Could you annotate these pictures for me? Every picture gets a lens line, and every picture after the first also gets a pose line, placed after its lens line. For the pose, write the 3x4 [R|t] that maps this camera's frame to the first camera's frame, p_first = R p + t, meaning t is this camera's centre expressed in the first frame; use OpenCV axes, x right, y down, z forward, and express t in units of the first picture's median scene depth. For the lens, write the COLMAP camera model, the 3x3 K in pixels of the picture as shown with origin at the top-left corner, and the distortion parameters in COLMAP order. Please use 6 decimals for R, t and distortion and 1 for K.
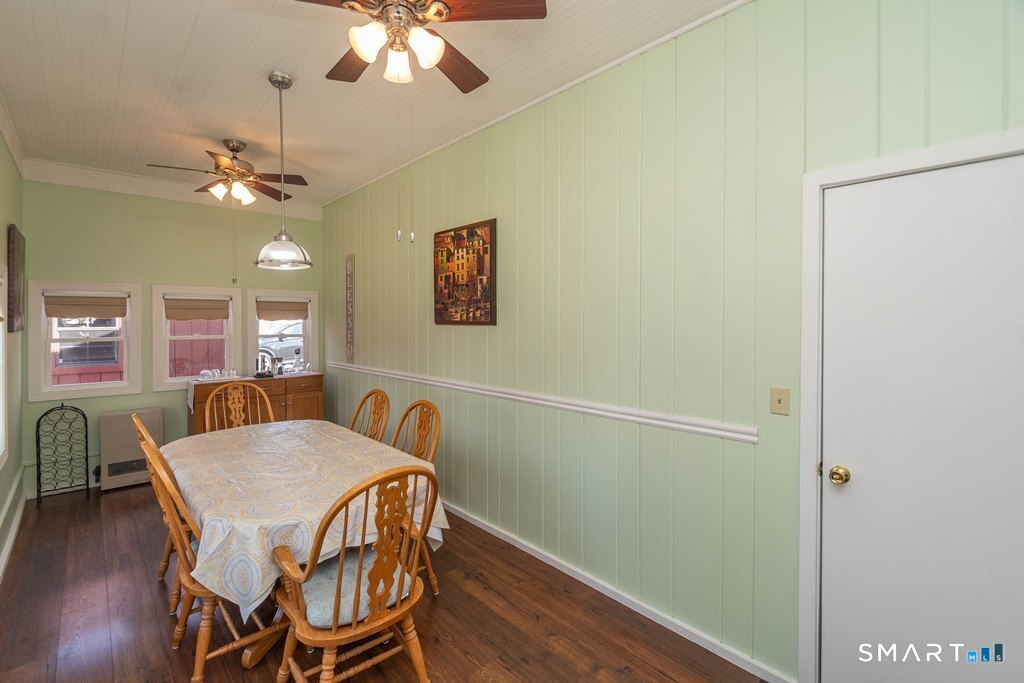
lens RADIAL K [[465.0, 0, 513.2], [0, 465.0, 333.4], [0, 0, 1]] dist [0.004043, 0.000455]
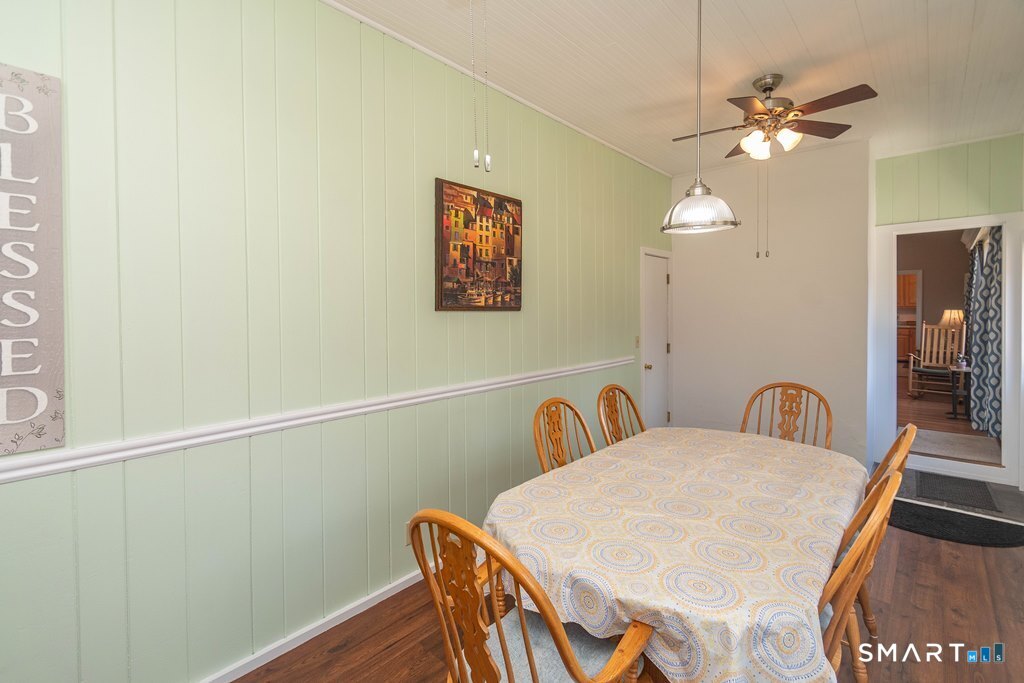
lens RADIAL K [[465.0, 0, 527.0], [0, 465.0, 317.9], [0, 0, 1]] dist [0.004043, 0.000455]
pose [[-0.102595, -0.027941, 0.994331, -0.935610], [0.017845, 0.999393, 0.029925, -0.029073], [-0.994563, 0.020814, -0.102034, 1.012643]]
